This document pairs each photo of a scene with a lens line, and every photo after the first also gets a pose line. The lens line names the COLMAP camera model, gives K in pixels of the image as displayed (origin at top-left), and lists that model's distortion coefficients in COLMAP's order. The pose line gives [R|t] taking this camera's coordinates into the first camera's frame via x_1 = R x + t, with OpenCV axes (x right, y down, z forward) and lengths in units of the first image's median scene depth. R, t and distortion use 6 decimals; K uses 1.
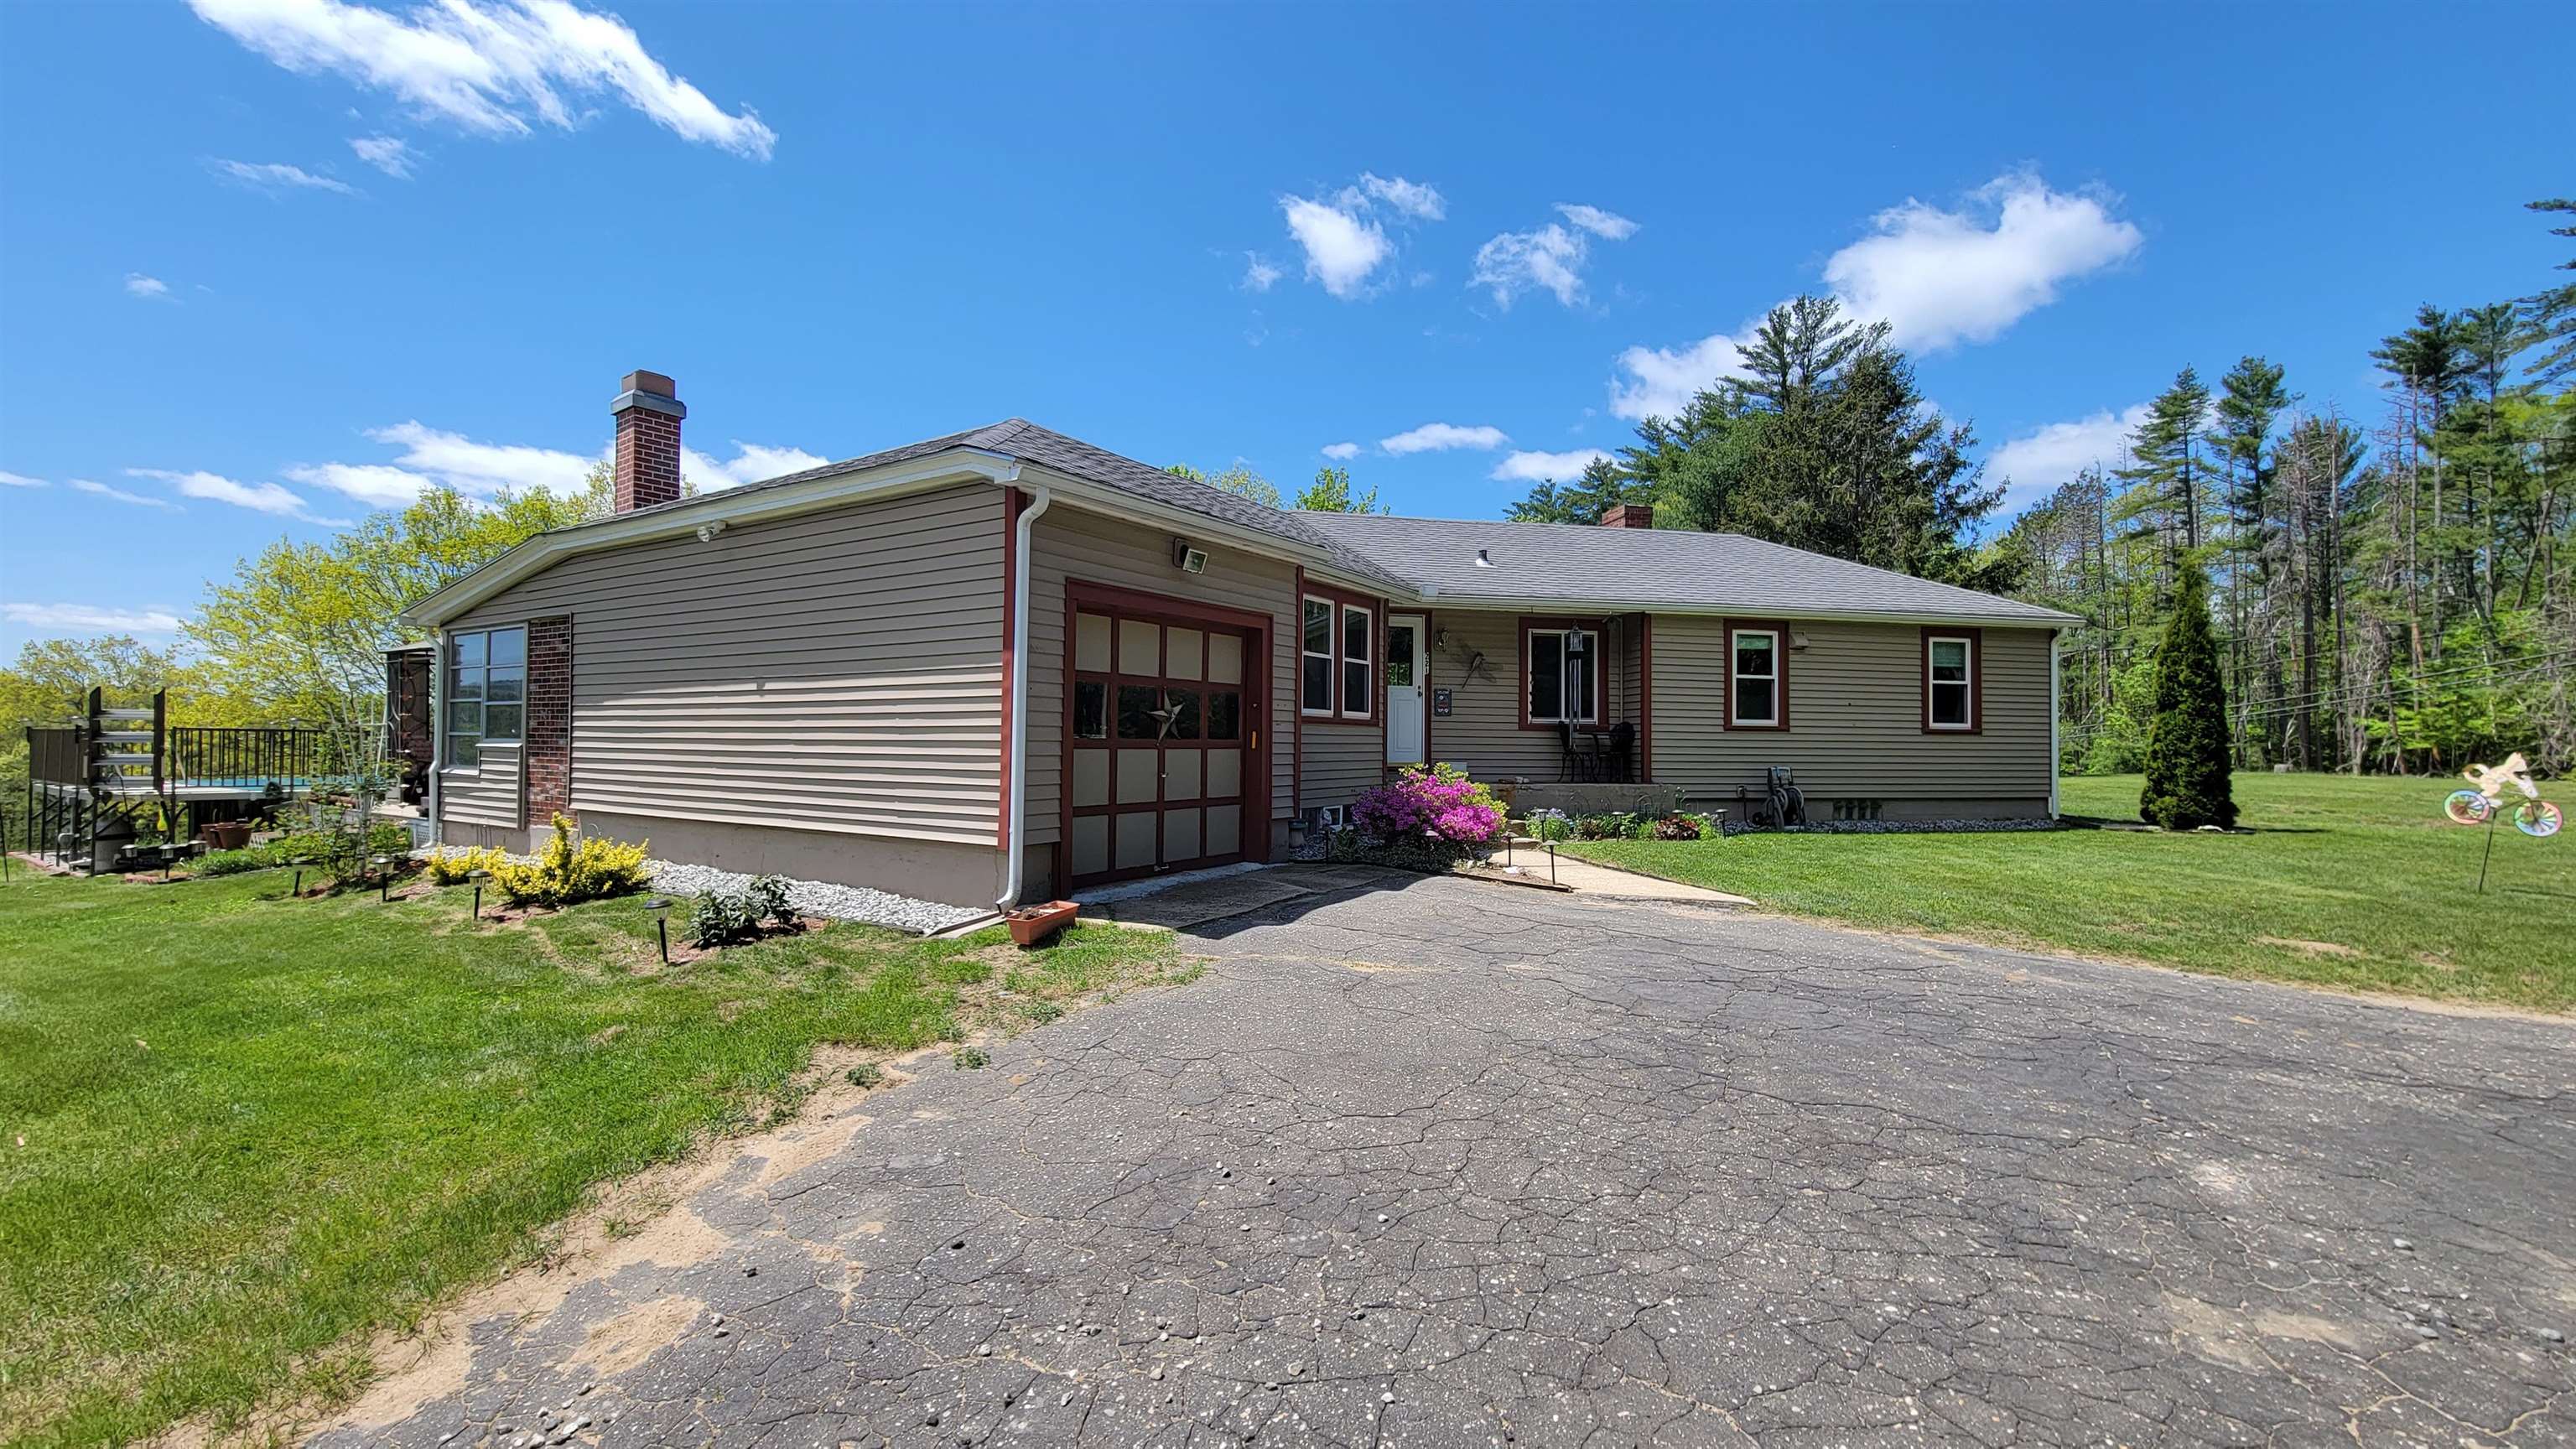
lens RADIAL K [[1055.9, 0, 1299.0], [0, 1055.9, 725.2], [0, 0, 1]] dist [-0.004265, -0.000411]
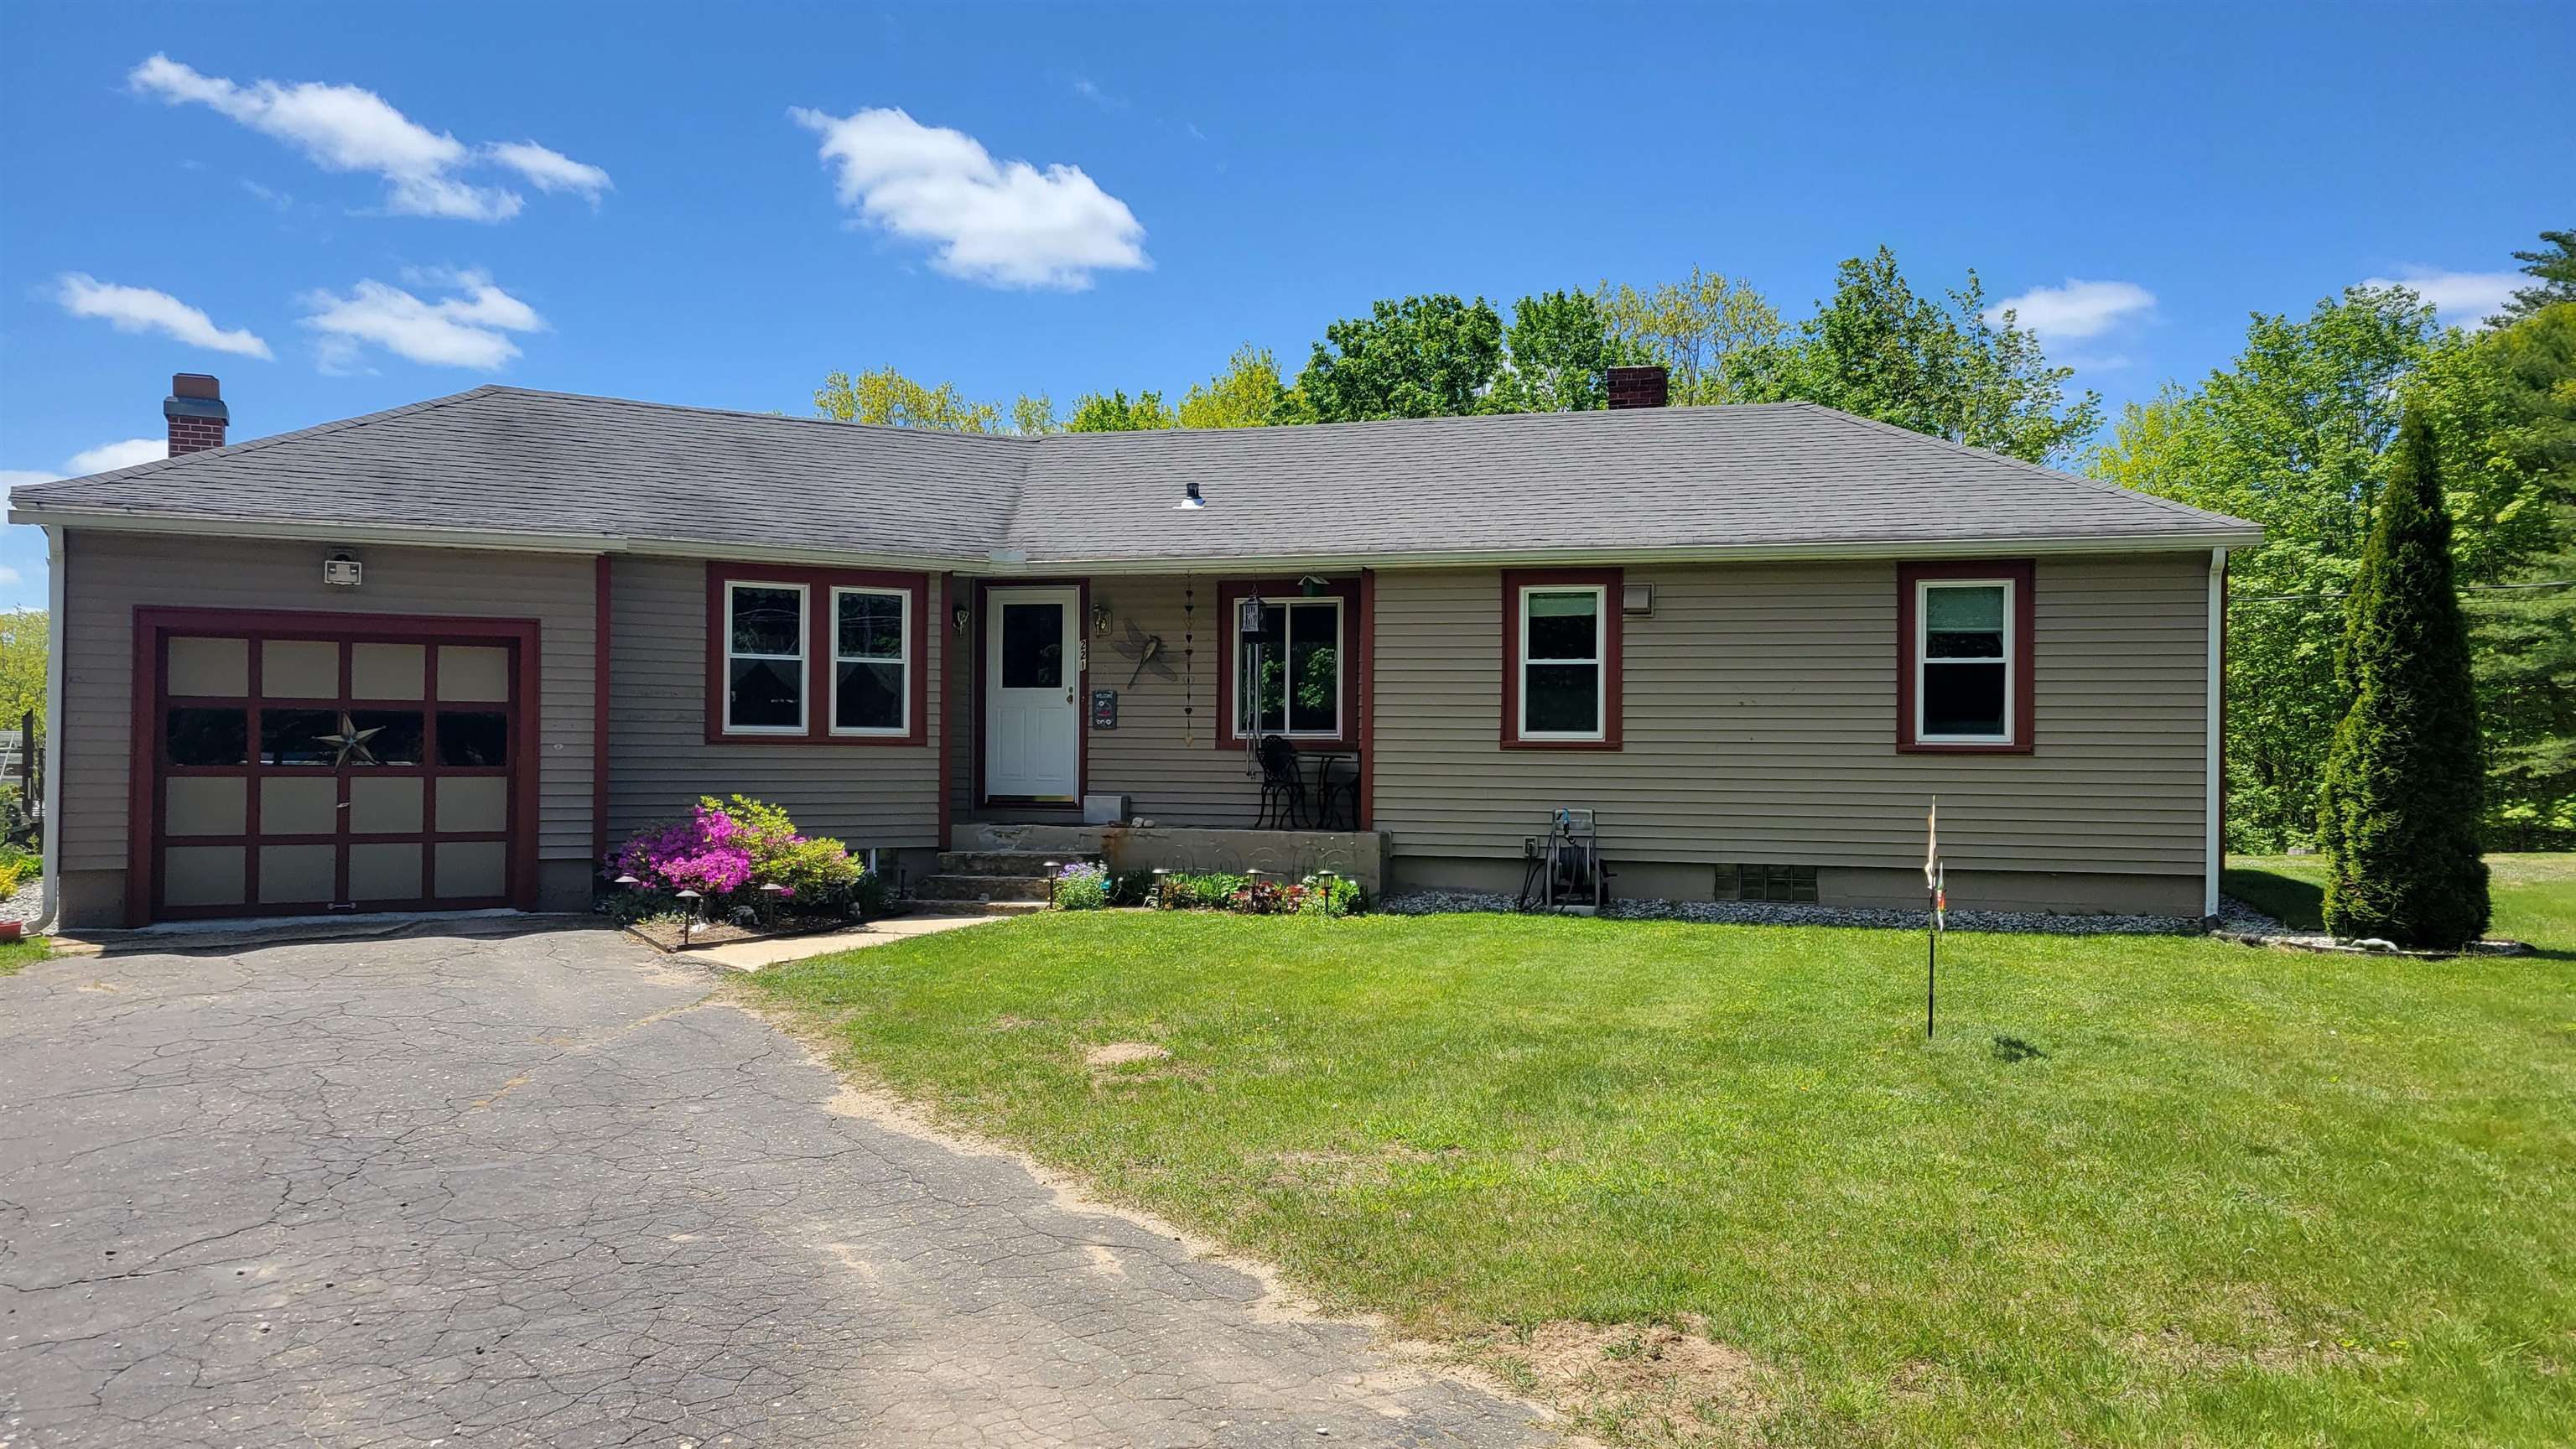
lens RADIAL K [[1887.1, 0, 1301.1], [0, 1887.1, 728.2], [0, 0, 1]] dist [0.048227, 0.000072]
pose [[0.881991, -0.006730, -0.471219, 0.840607], [0.007044, 0.999975, -0.001097, -0.007318], [0.471214, -0.002352, 0.882016, -0.039848]]
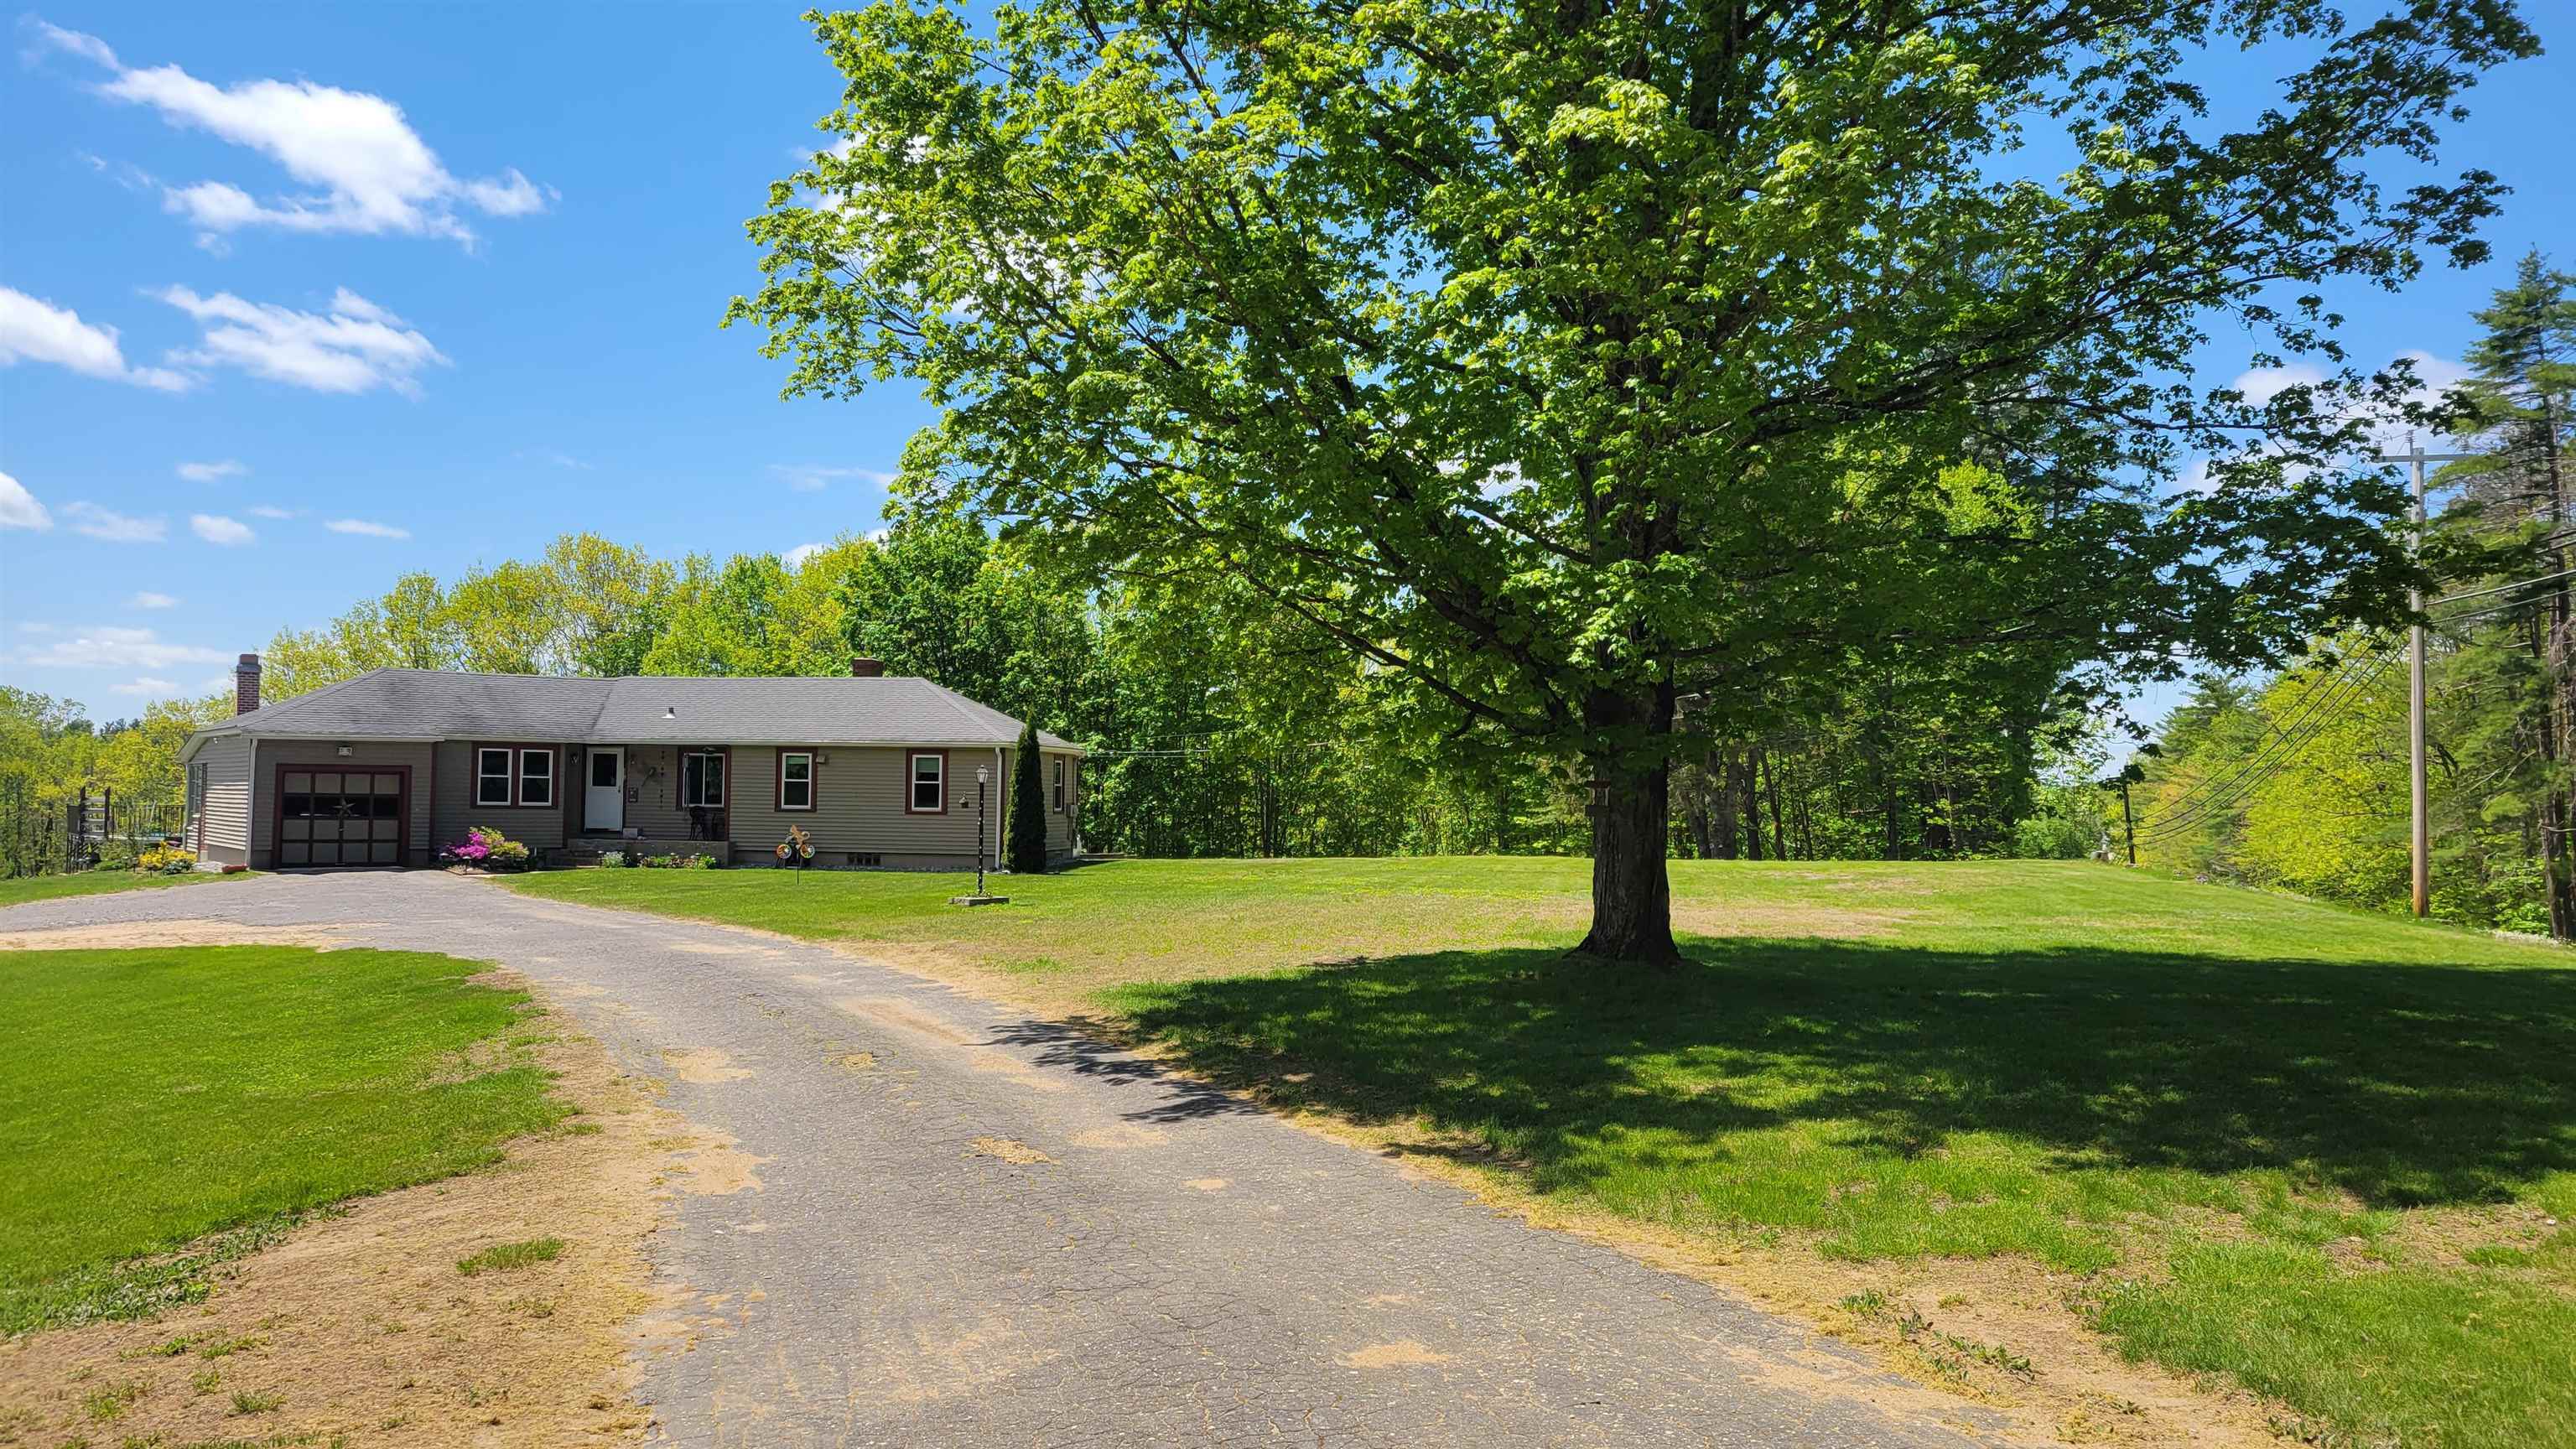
lens RADIAL K [[1887.1, 0, 1338.8], [0, 1887.1, 736.1], [0, 0, 1]] dist [0.048227, 0.000072]
pose [[0.940738, -0.007649, -0.339047, 2.384330], [-0.000428, 0.999718, -0.023743, -0.046292], [0.339133, 0.022481, 0.940470, -1.658746]]
